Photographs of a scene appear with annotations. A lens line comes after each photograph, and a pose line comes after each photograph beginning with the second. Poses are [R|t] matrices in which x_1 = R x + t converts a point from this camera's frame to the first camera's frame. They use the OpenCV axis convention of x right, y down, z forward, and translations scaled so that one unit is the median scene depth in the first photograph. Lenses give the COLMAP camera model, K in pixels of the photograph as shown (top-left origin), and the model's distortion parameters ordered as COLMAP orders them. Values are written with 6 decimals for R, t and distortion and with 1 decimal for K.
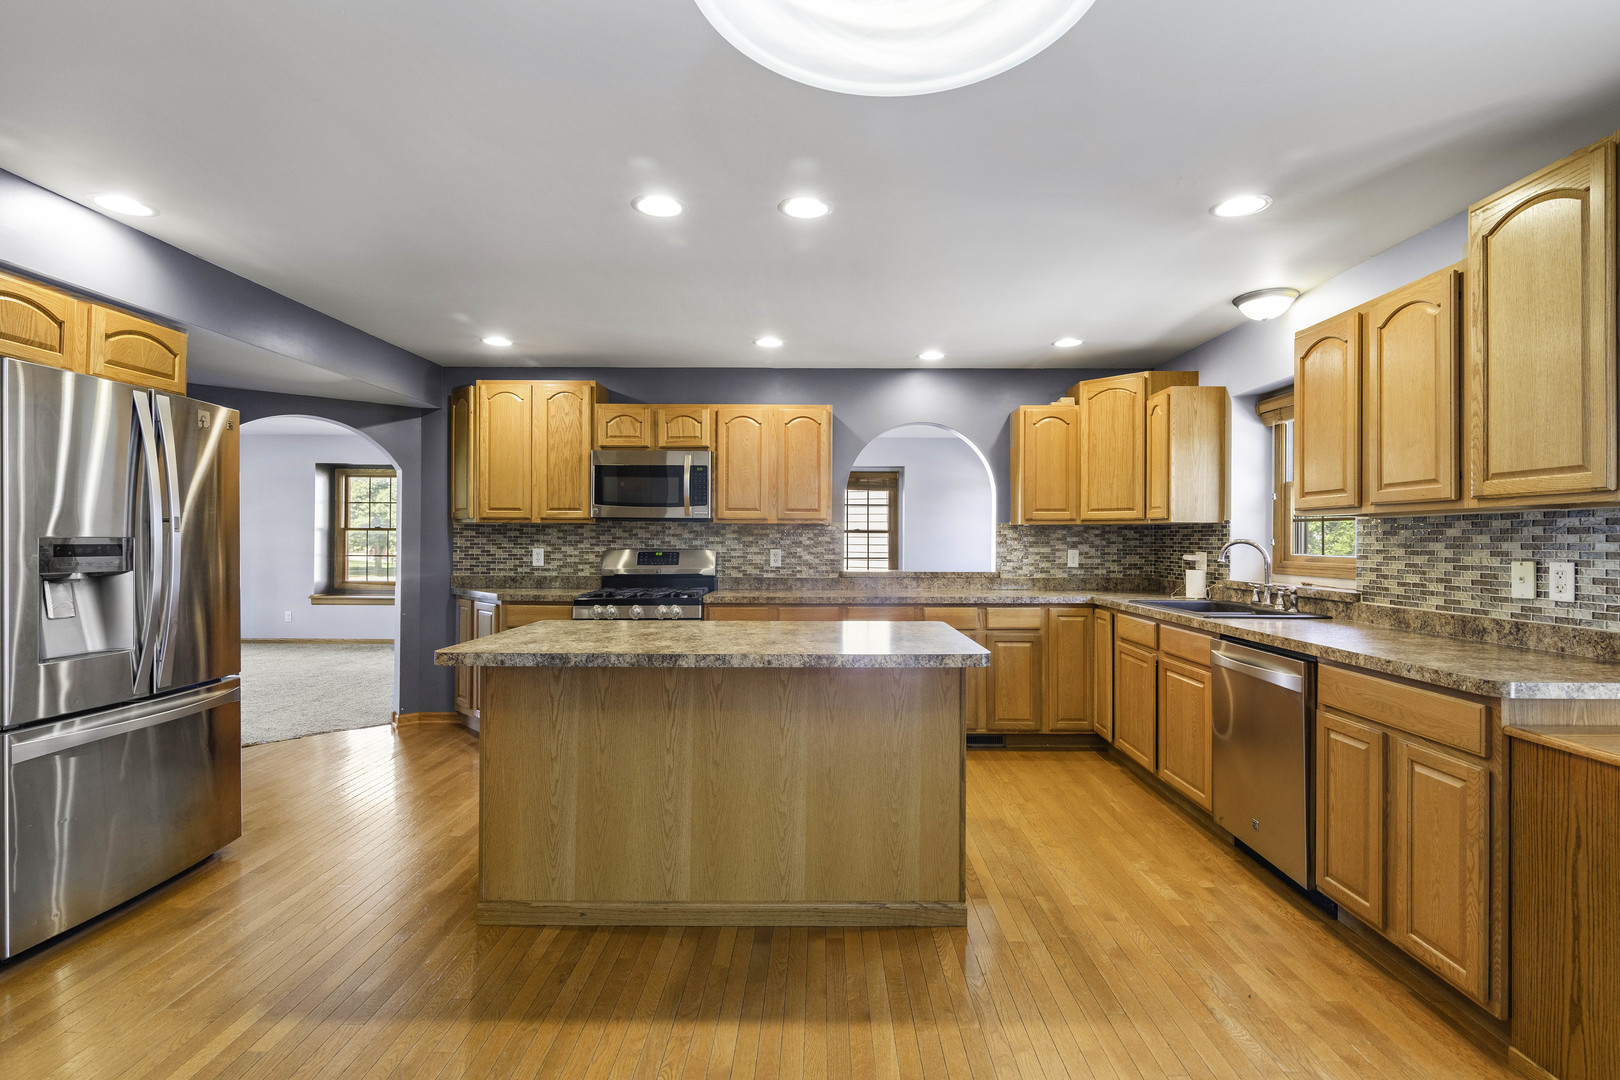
lens RADIAL K [[745.8, 0, 810.0], [0, 745.8, 540.0], [0, 0, 1]] dist [-0.002833, -0.000403]
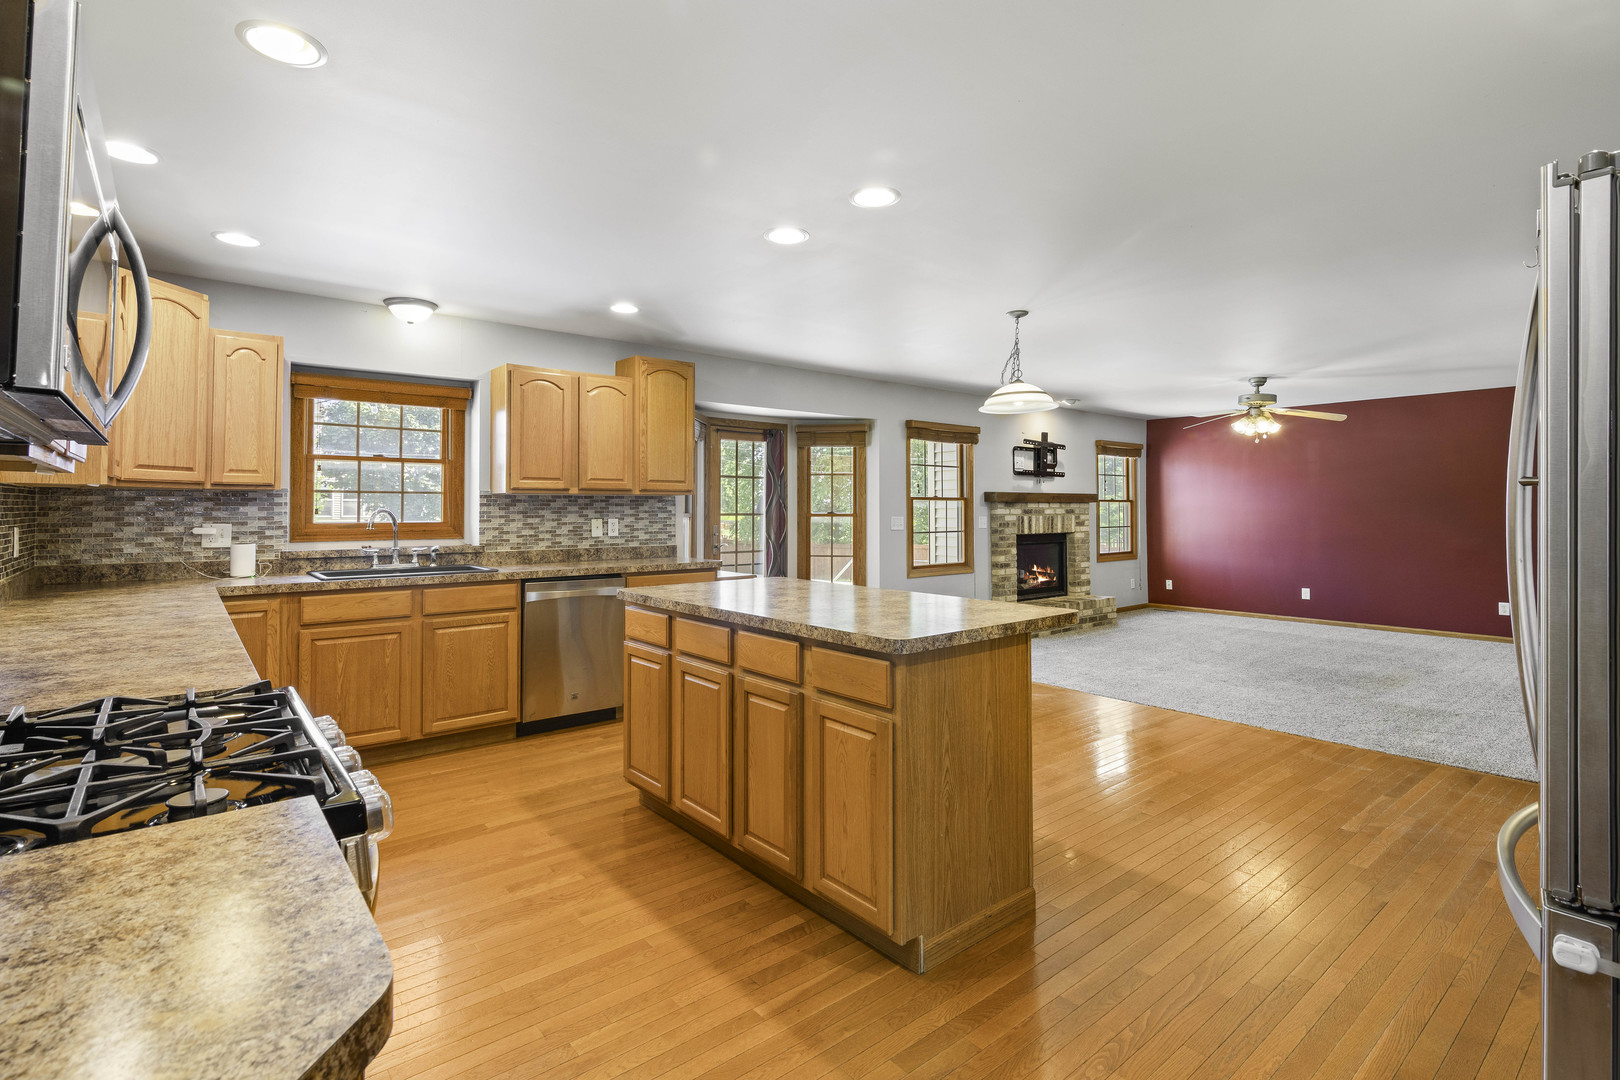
lens RADIAL K [[757.1, 0, 795.6], [0, 757.1, 490.5], [0, 0, 1]] dist [-0.000957, -0.000058]
pose [[-0.637164, 0.019164, 0.770490, -0.944005], [0.002714, 0.999740, -0.022622, -0.001764], [-0.770723, -0.012323, -0.637051, 1.742858]]
